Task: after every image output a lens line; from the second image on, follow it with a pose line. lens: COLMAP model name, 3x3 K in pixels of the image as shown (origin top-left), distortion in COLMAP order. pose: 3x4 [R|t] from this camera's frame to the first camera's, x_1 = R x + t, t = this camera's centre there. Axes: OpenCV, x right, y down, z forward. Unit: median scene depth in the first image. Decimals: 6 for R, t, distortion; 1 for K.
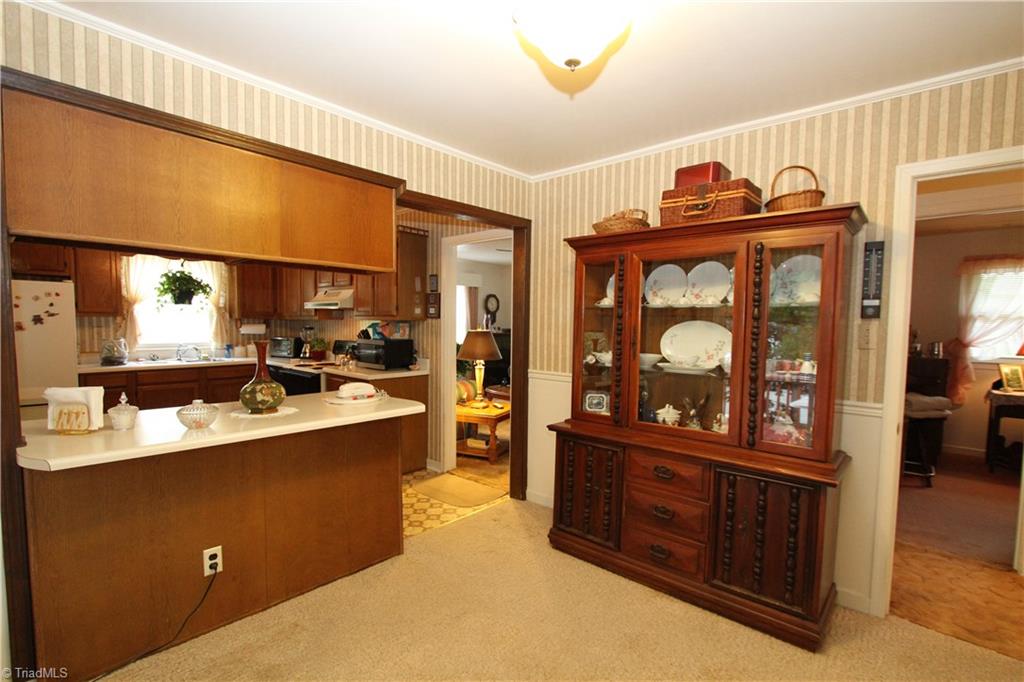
lens RADIAL K [[469.3, 0, 513.1], [0, 469.3, 354.8], [0, 0, 1]] dist [-0.021596, -0.000180]
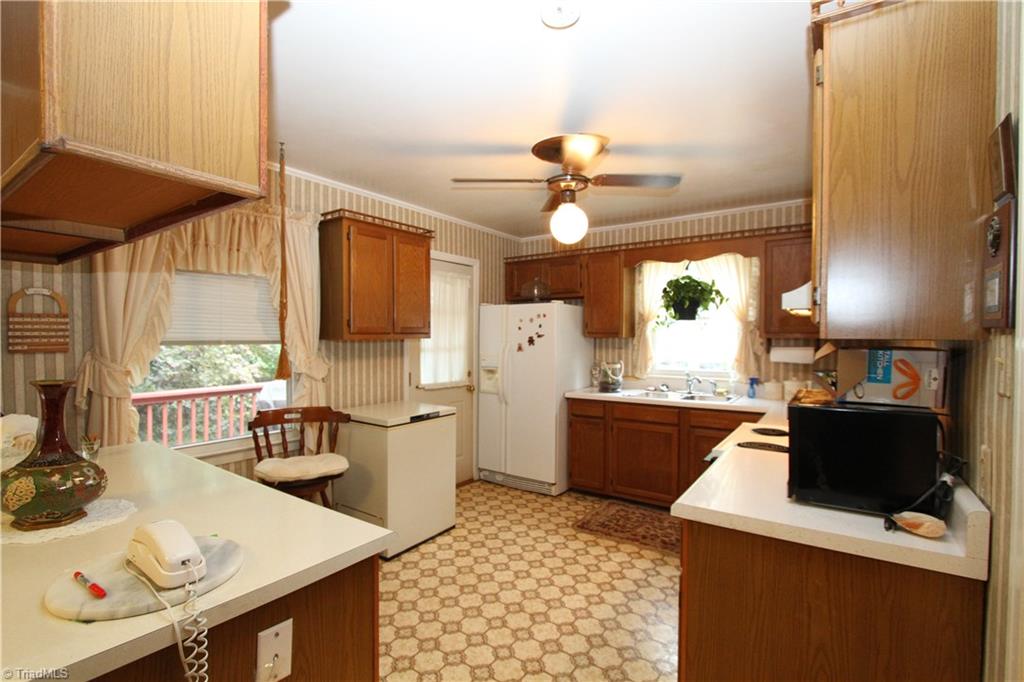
lens RADIAL K [[469.3, 0, 505.9], [0, 469.3, 345.2], [0, 0, 1]] dist [-0.021596, -0.000180]
pose [[0.098832, 0.004829, -0.995092, 0.013003], [-0.068301, 0.997663, -0.001942, -0.048180], [0.992757, 0.068158, 0.098931, 0.659367]]
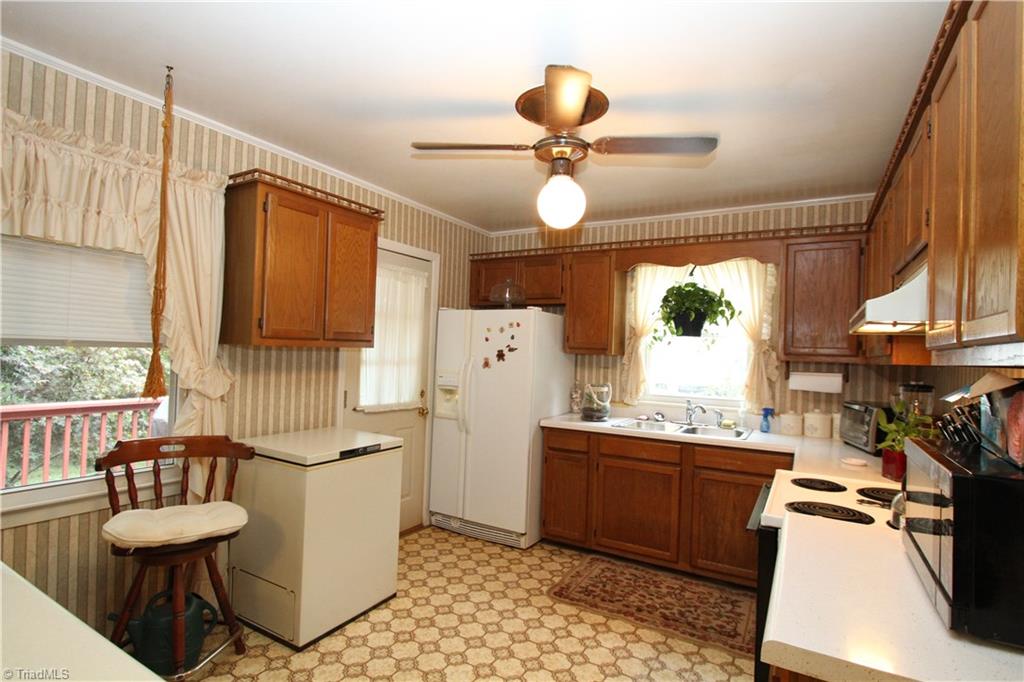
lens RADIAL K [[507.1, 0, 507.9], [0, 507.1, 345.5], [0, 0, 1]] dist [-0.018272, -0.000279]
pose [[0.182991, -0.019254, -0.982926, -0.093129], [-0.099507, 0.994311, -0.038002, -0.047683], [0.978066, 0.104762, 0.180034, 0.662991]]
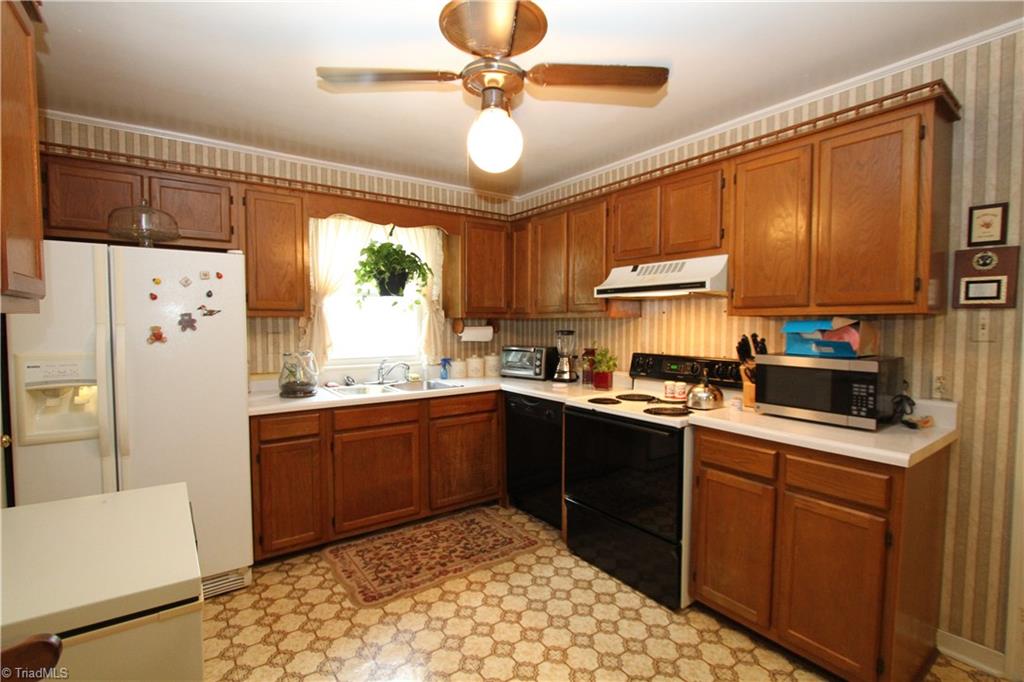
lens RADIAL K [[469.3, 0, 505.9], [0, 469.3, 347.4], [0, 0, 1]] dist [-0.021596, -0.000180]
pose [[0.972639, -0.001364, -0.232316, -0.426484], [-0.002535, 0.999861, -0.016486, -0.030250], [0.232307, 0.016624, 0.972501, 0.434763]]
